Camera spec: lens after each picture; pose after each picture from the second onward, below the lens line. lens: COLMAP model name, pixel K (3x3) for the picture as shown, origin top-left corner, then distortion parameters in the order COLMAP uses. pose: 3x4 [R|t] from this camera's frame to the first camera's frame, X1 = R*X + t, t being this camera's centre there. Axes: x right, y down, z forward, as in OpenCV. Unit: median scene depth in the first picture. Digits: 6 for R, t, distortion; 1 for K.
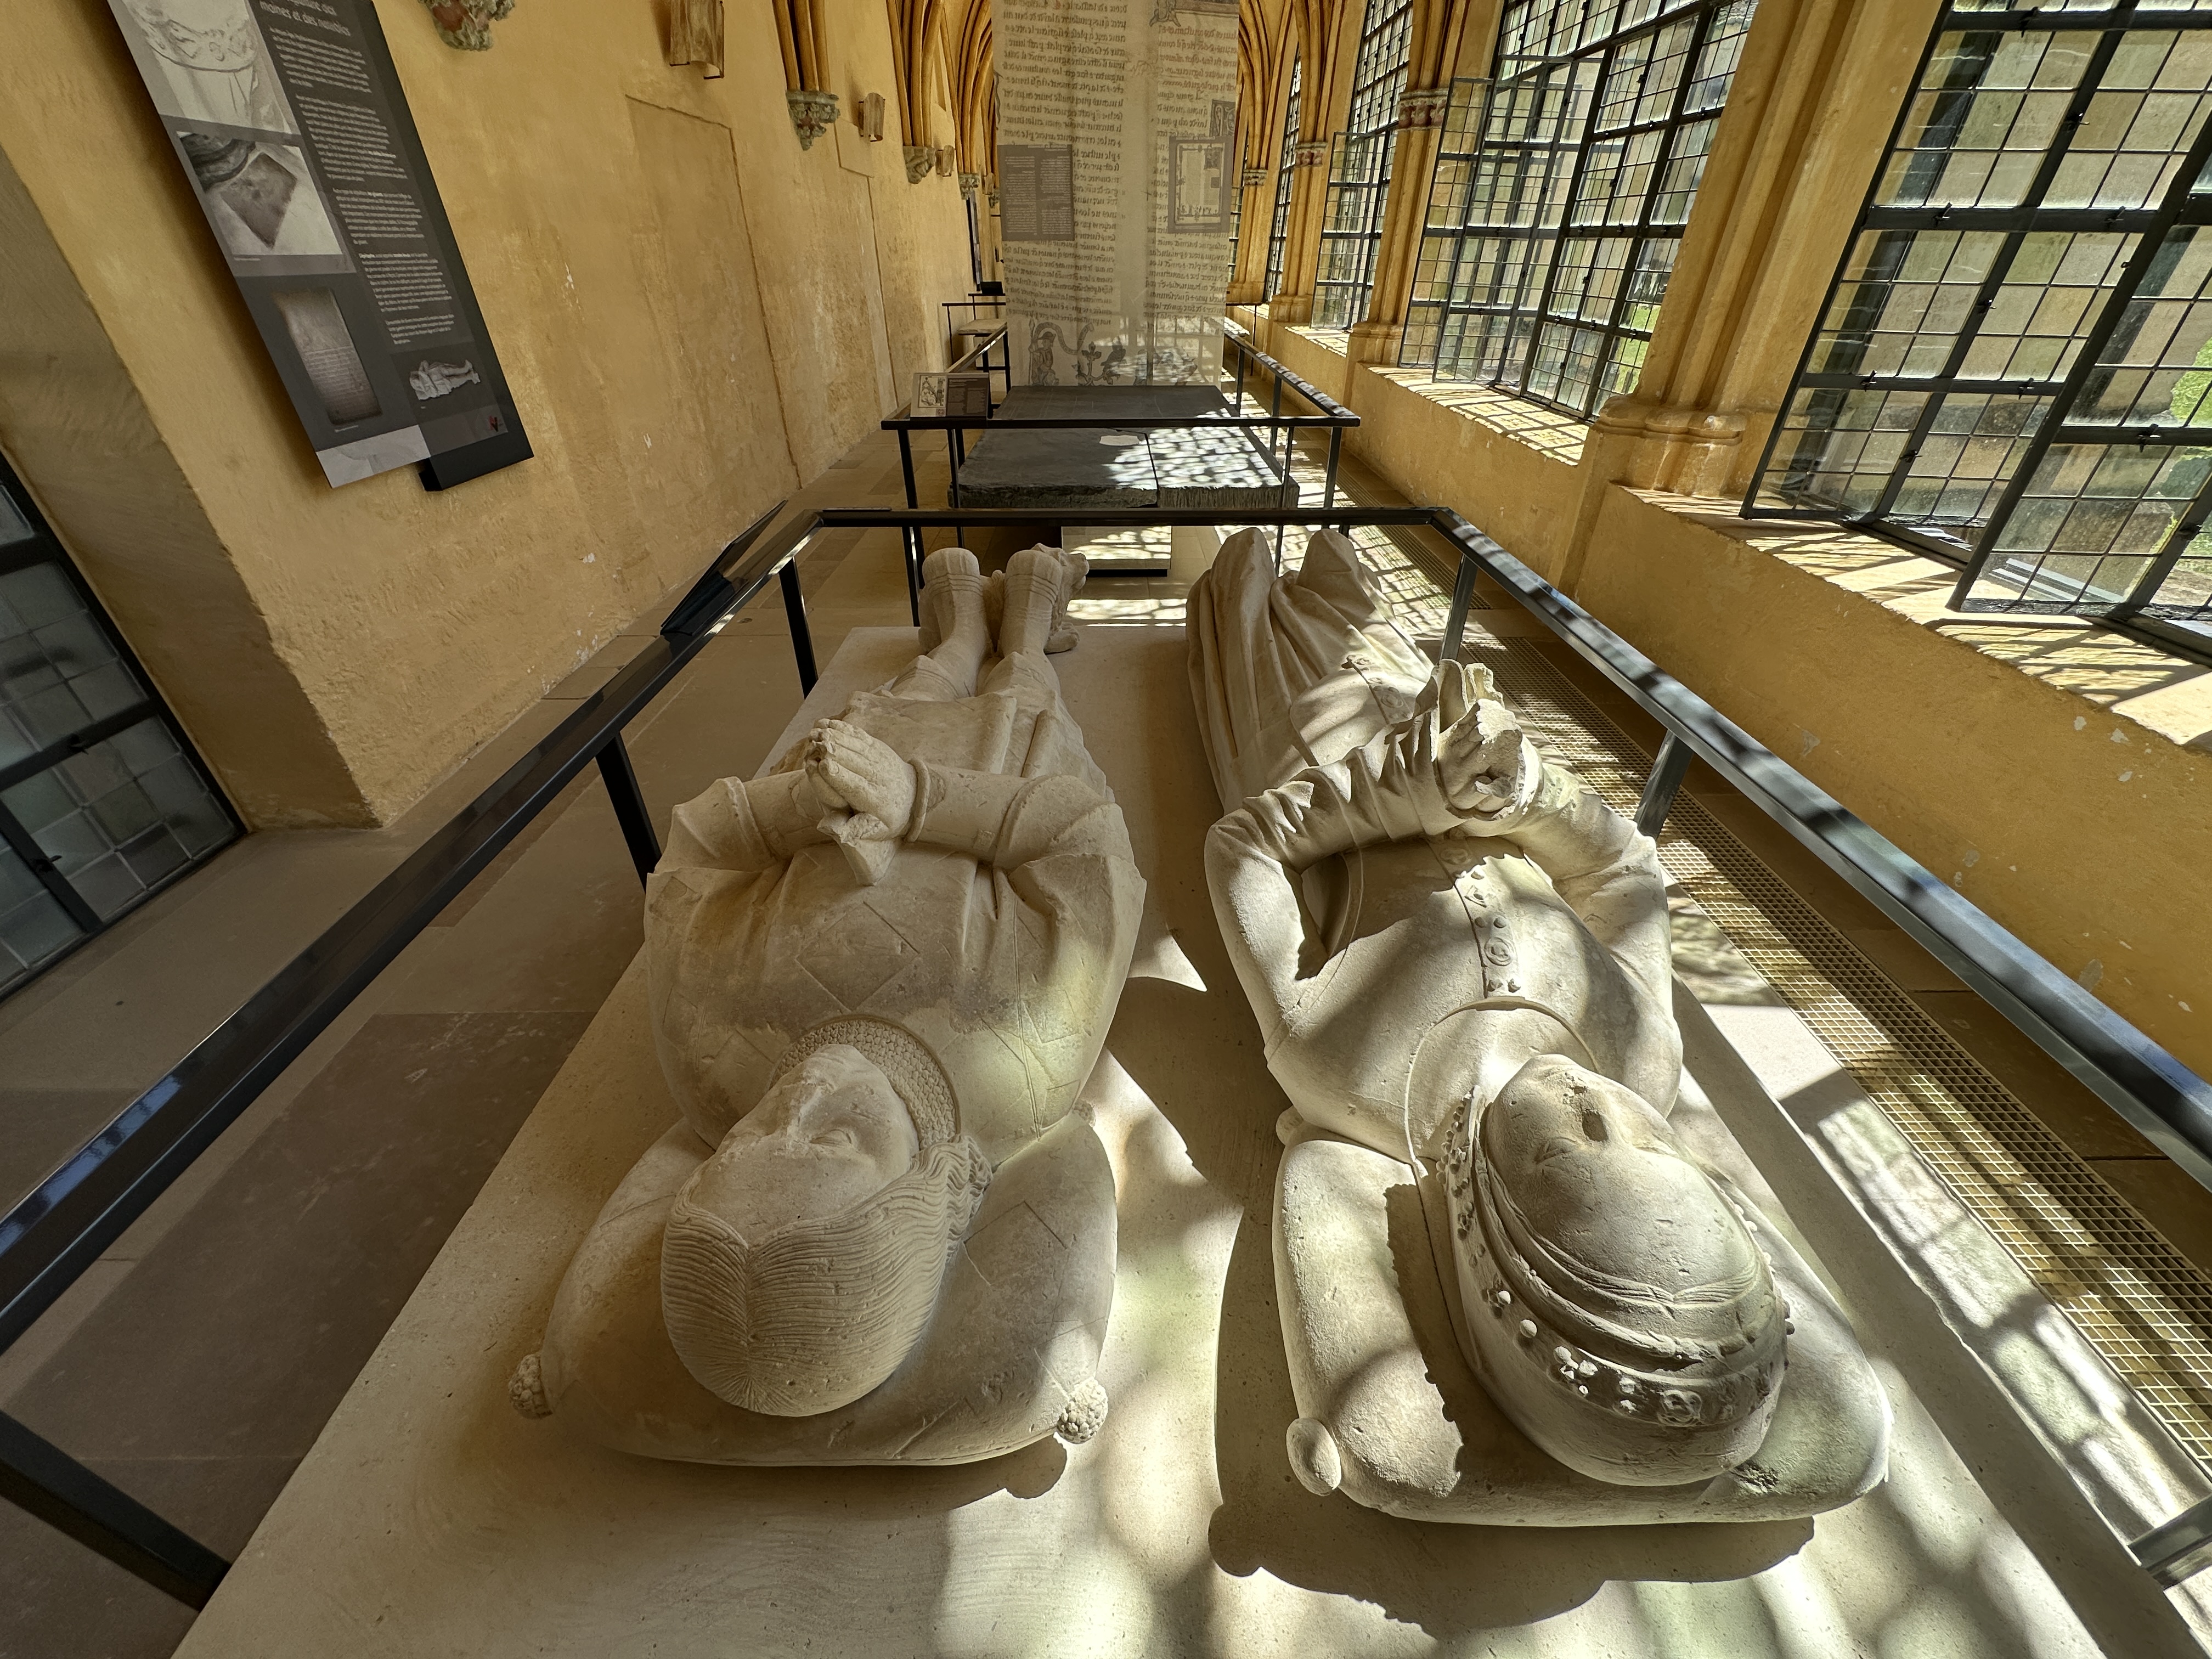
lens RADIAL K [[885.1, 0, 1106.0], [0, 885.1, 829.5], [0, 0, 1]] dist [-0.001041, -0.000069]
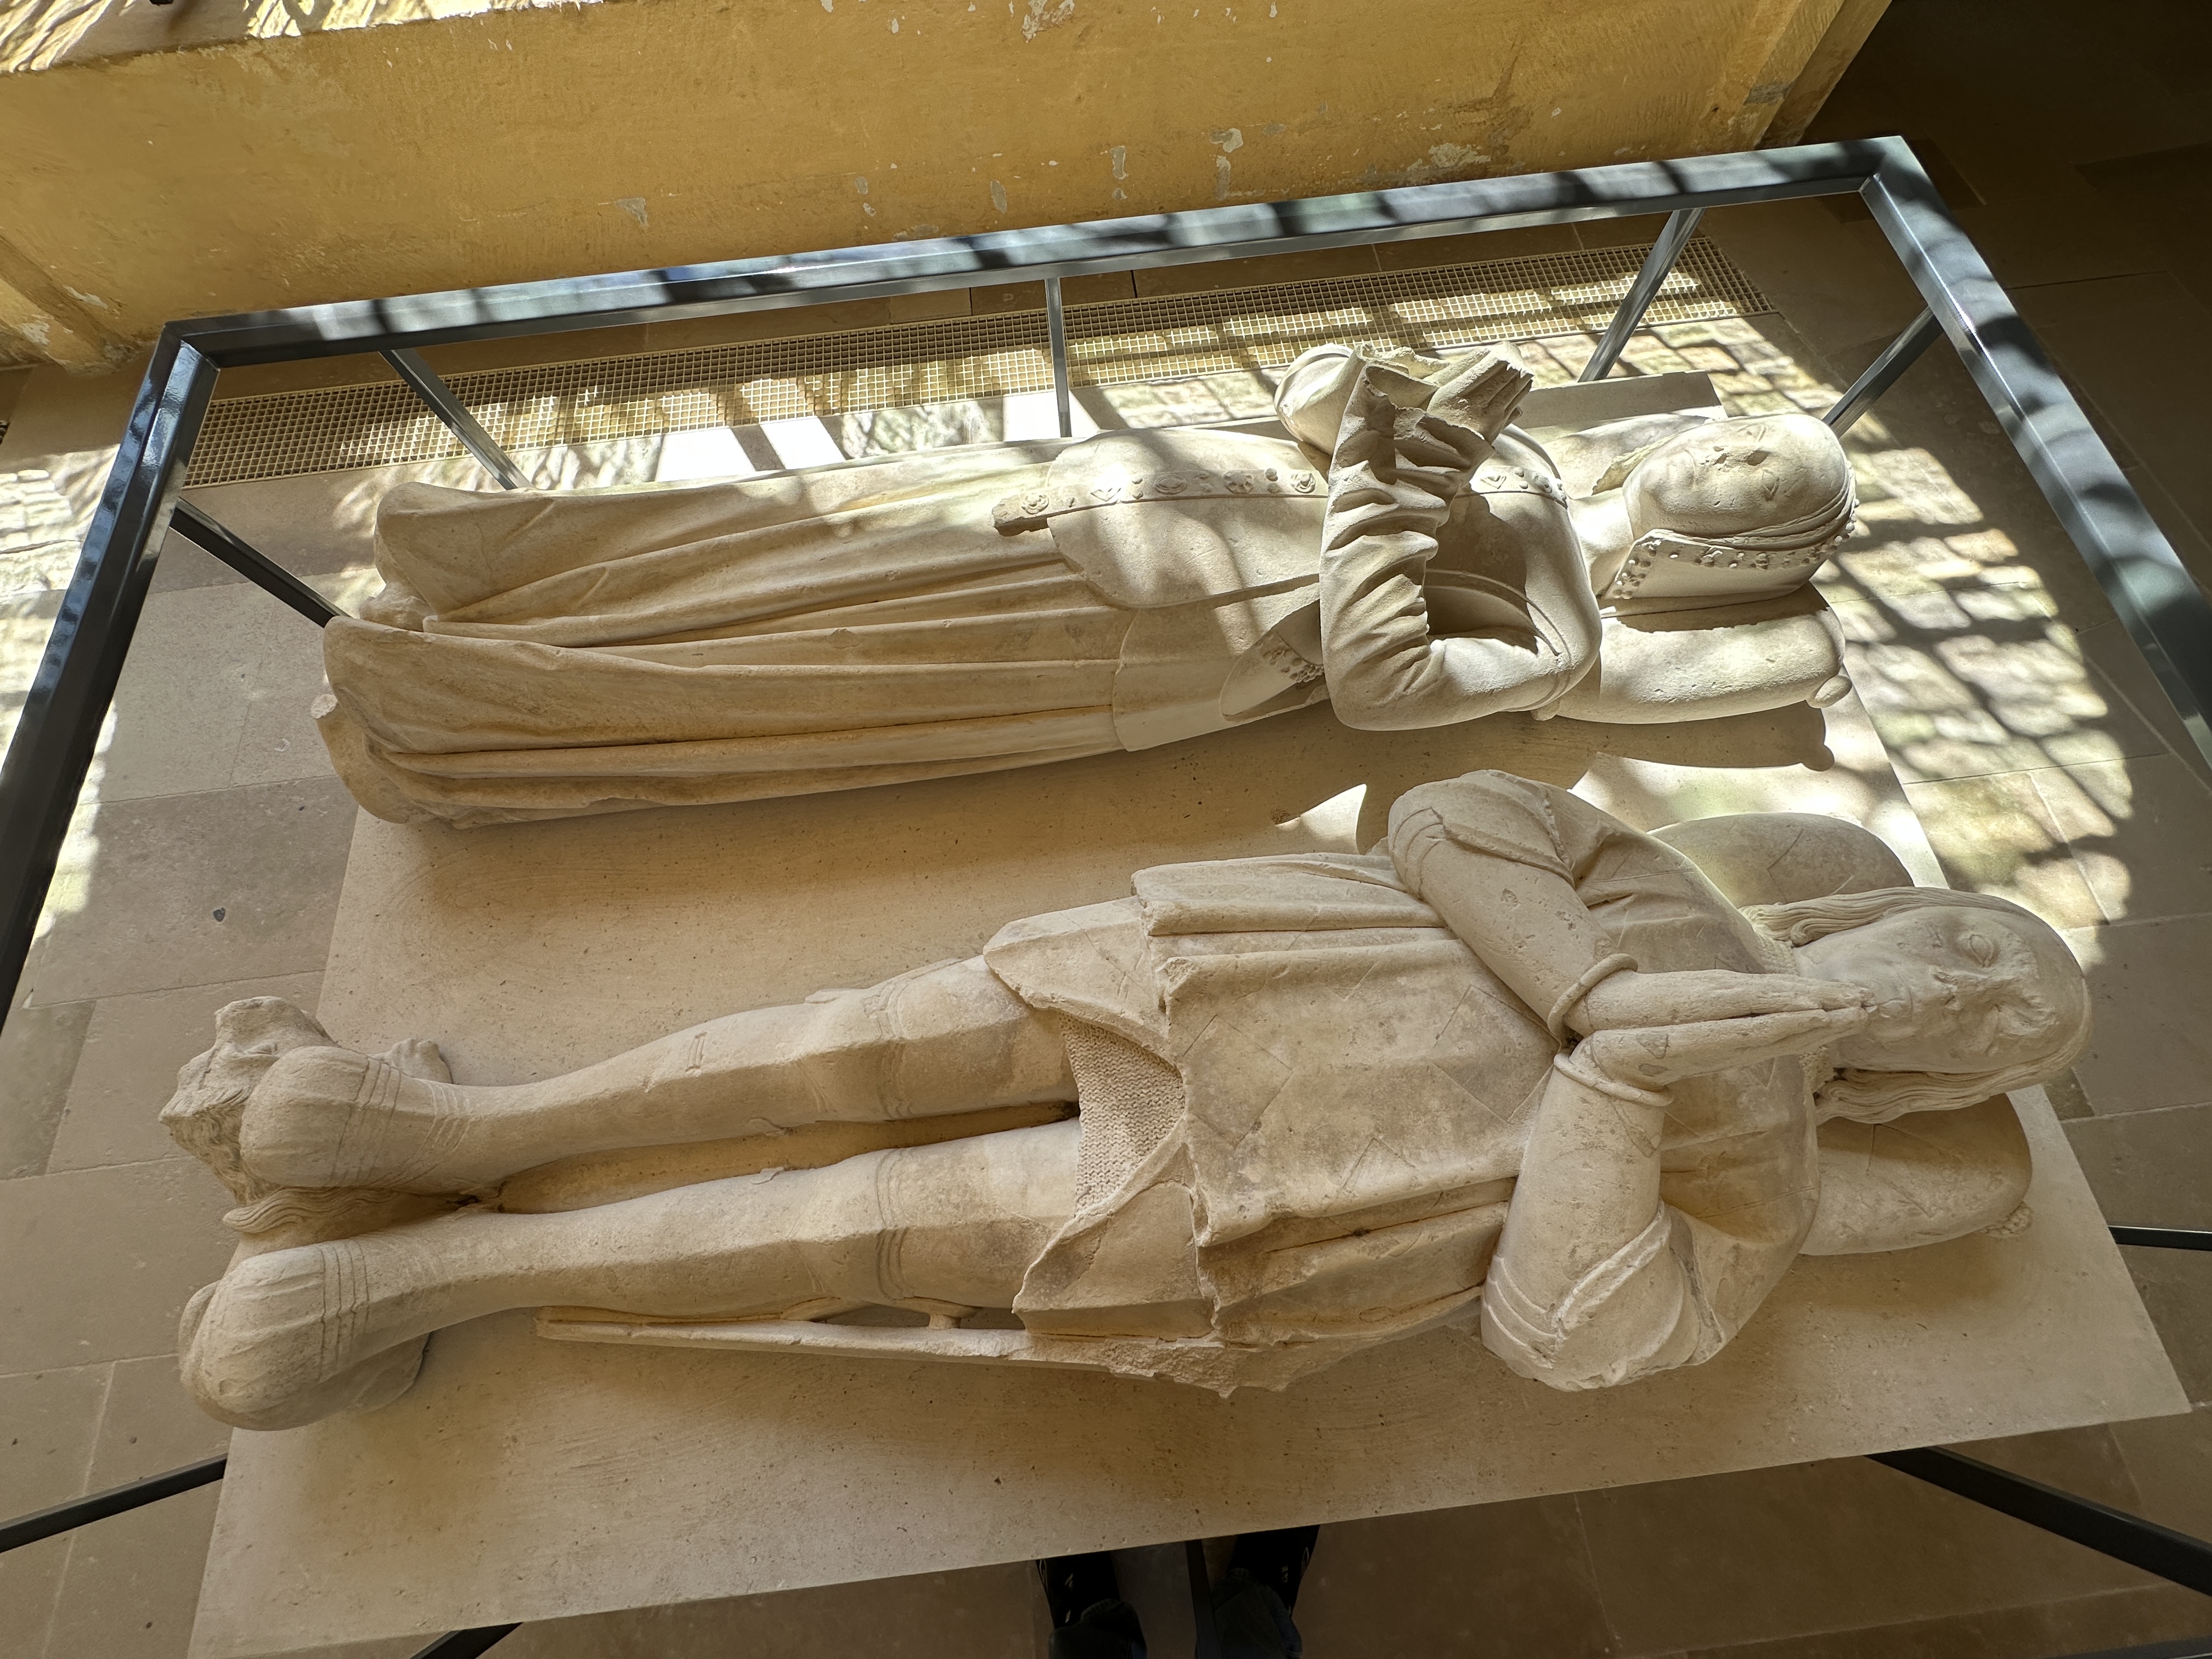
lens RADIAL K [[885.1, 0, 1106.0], [0, 885.1, 829.5], [0, 0, 1]] dist [-0.001041, -0.000069]
pose [[-0.104906, -0.927901, 0.357763, -0.195099], [0.574668, 0.237042, 0.783305, -0.564226], [-0.811635, 0.287769, 0.508368, 0.552508]]
